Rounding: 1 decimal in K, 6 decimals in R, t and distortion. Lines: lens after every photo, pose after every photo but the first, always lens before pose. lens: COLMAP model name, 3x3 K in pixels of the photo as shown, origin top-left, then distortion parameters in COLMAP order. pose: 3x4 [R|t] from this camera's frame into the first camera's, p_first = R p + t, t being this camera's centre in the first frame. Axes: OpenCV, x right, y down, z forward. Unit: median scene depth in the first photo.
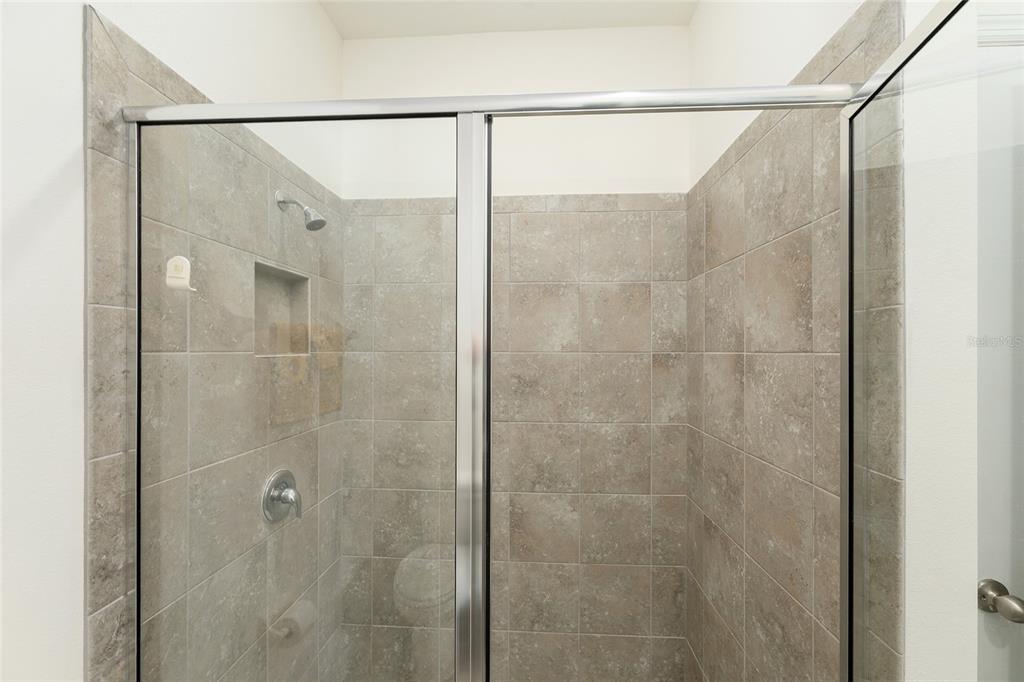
lens RADIAL K [[415.8, 0, 512.0], [0, 415.8, 341.0], [0, 0, 1]] dist [0.001052, -0.000270]
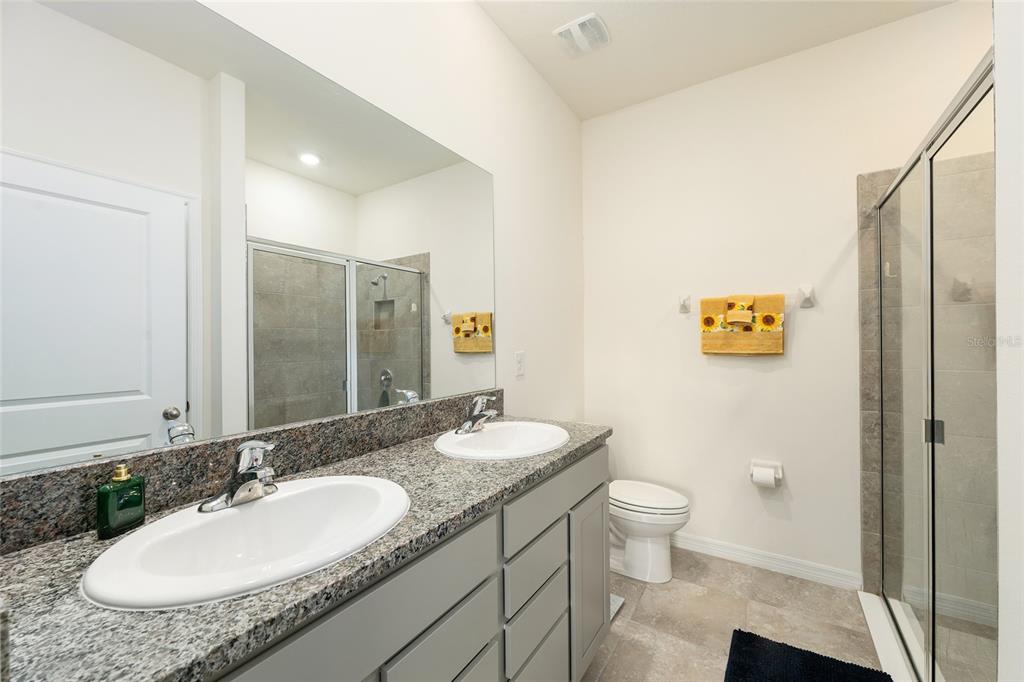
lens RADIAL K [[407.2, 0, 516.5], [0, 407.2, 338.0], [0, 0, 1]] dist [-0.000525, -0.000155]
pose [[-0.491619, -0.001045, -0.870810, 2.172835], [0.003188, 0.999990, -0.003000, 0.206472], [0.870805, -0.004251, -0.491611, 0.373412]]
